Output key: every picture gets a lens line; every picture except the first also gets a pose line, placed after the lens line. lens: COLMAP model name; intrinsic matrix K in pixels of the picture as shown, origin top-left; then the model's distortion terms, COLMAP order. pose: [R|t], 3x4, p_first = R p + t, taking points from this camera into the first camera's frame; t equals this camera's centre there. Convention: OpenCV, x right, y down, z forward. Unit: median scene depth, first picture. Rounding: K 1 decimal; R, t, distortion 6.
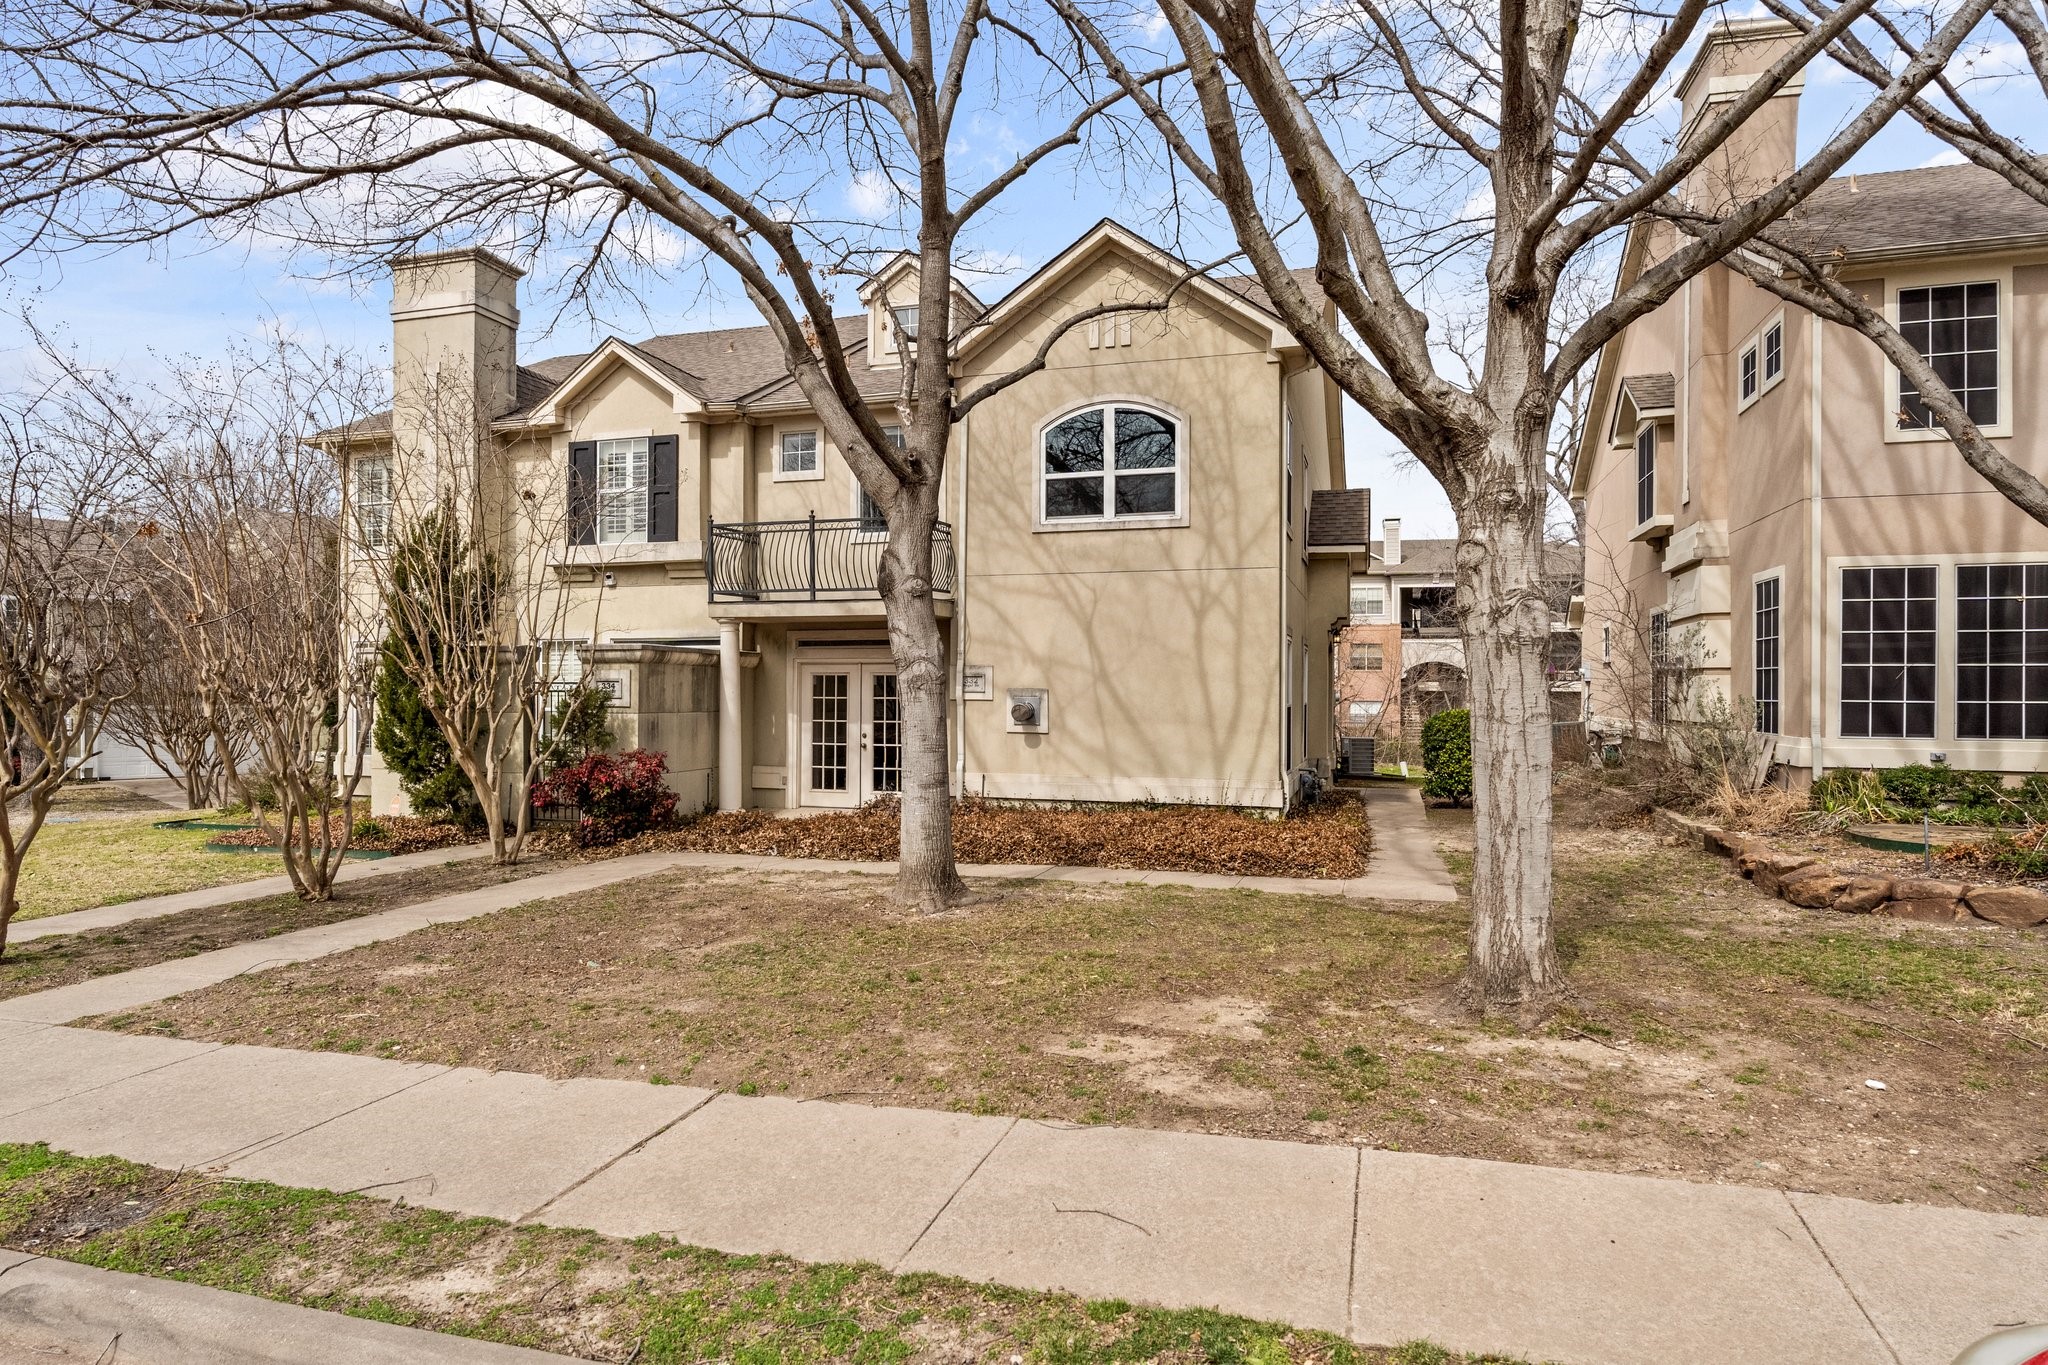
lens RADIAL K [[1181.6, 0, 1024.0], [0, 1181.6, 682.5], [0, 0, 1]] dist [0.000774, -0.000111]
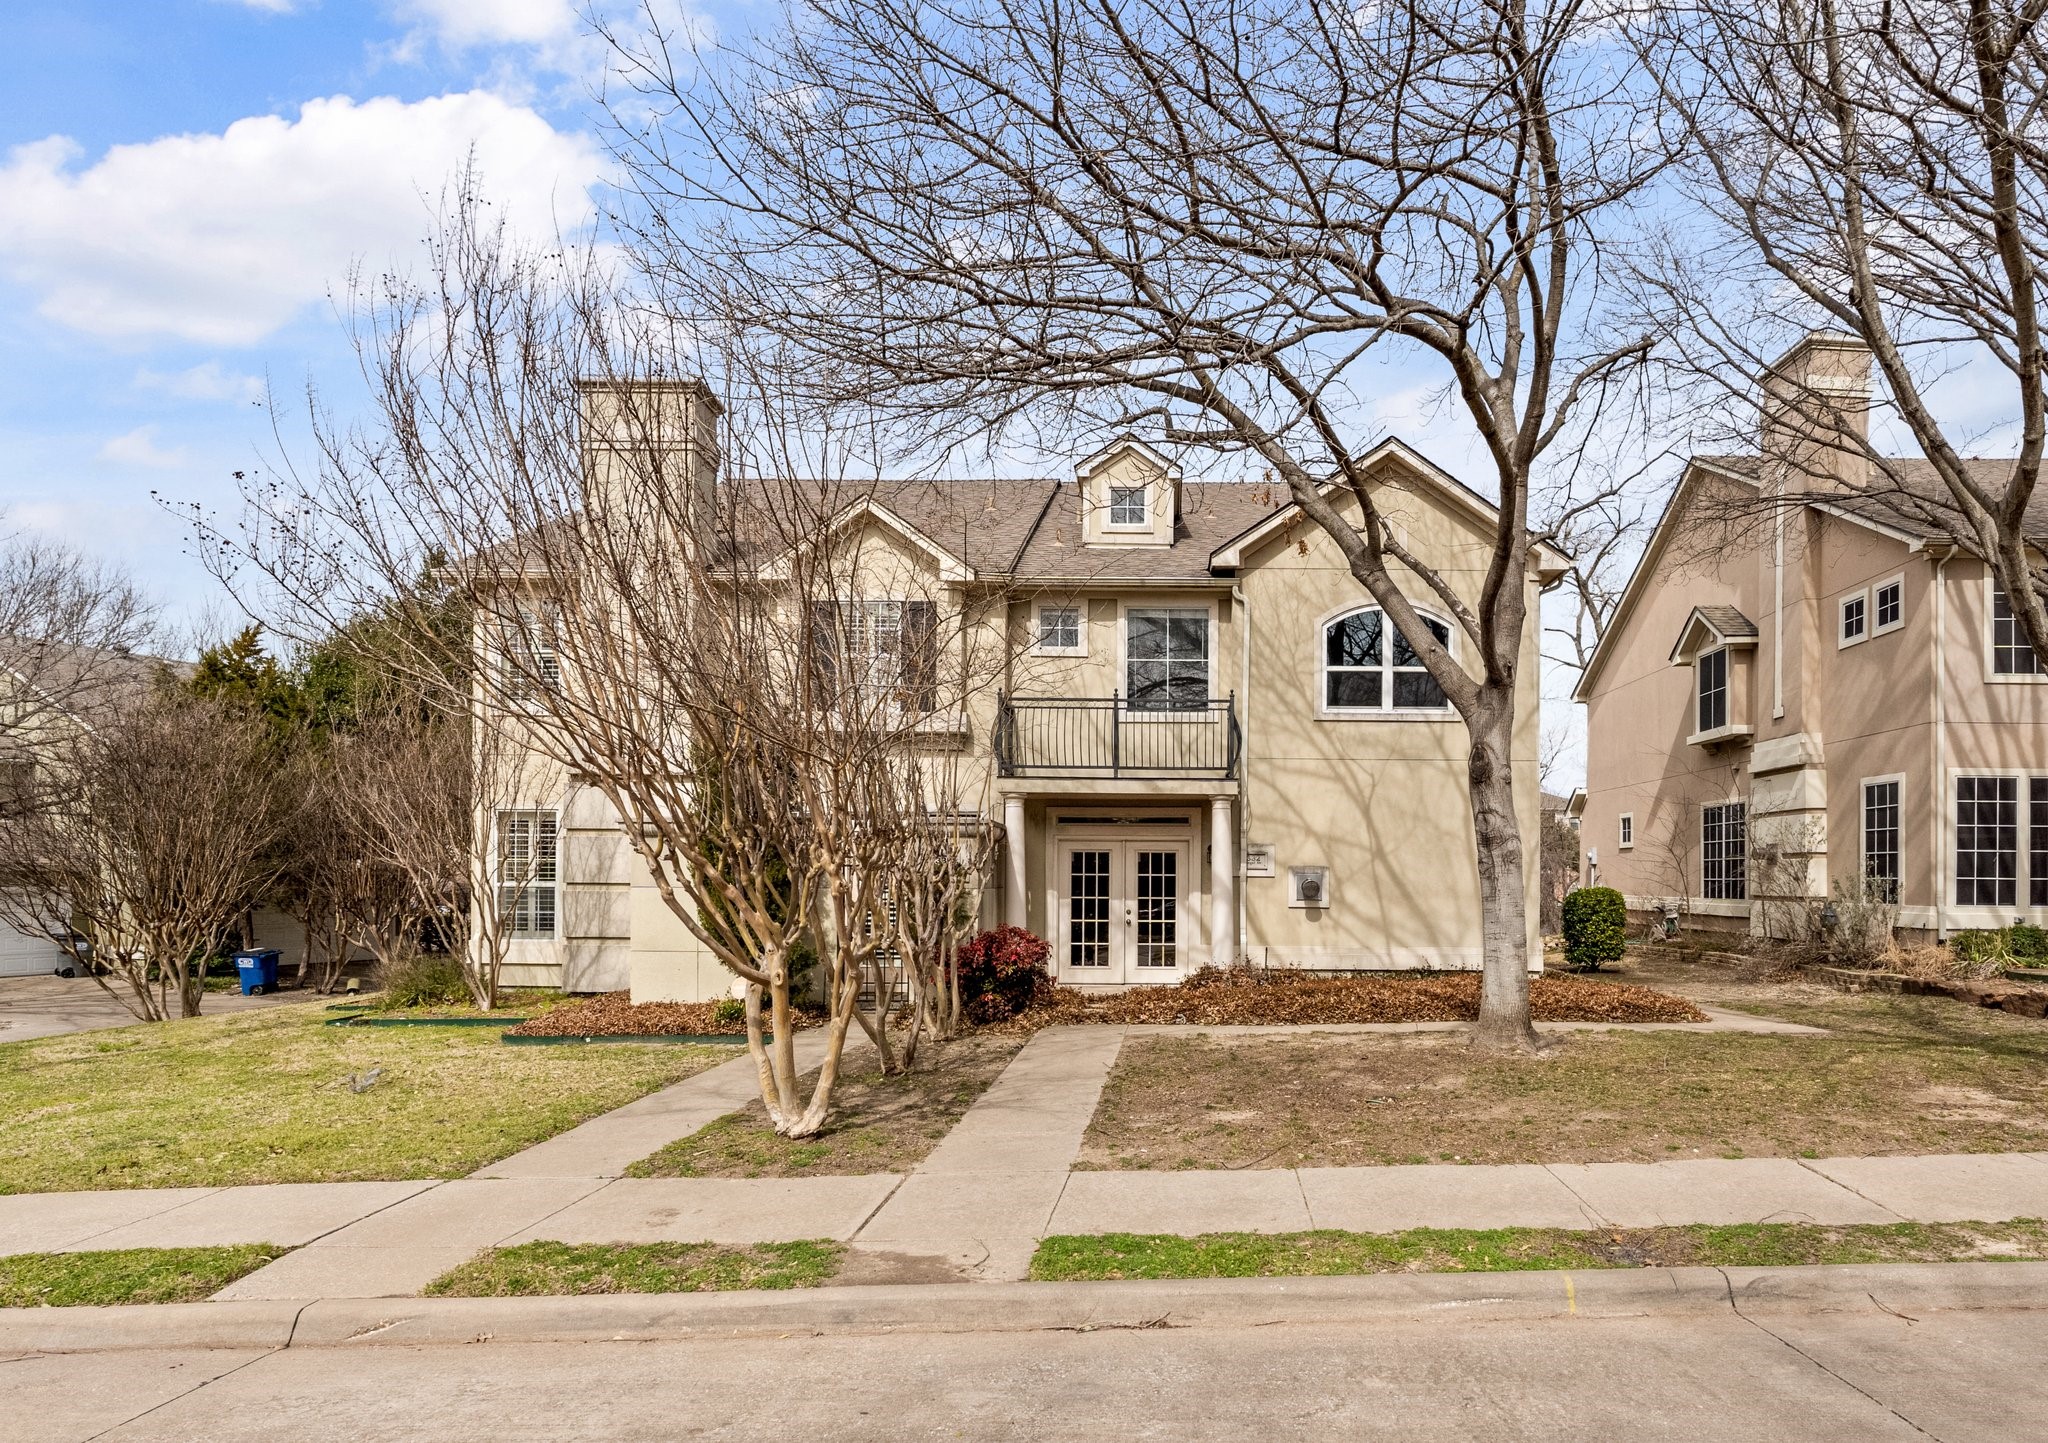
lens RADIAL K [[1329.6, 0, 1023.6], [0, 1329.6, 873.5], [0, 0, 1]] dist [-0.002566, -0.000933]
pose [[0.949396, 0.004470, 0.314050, -0.623911], [-0.005357, 0.999984, 0.001962, 0.010892], [-0.314036, -0.003545, 0.949405, -0.059592]]
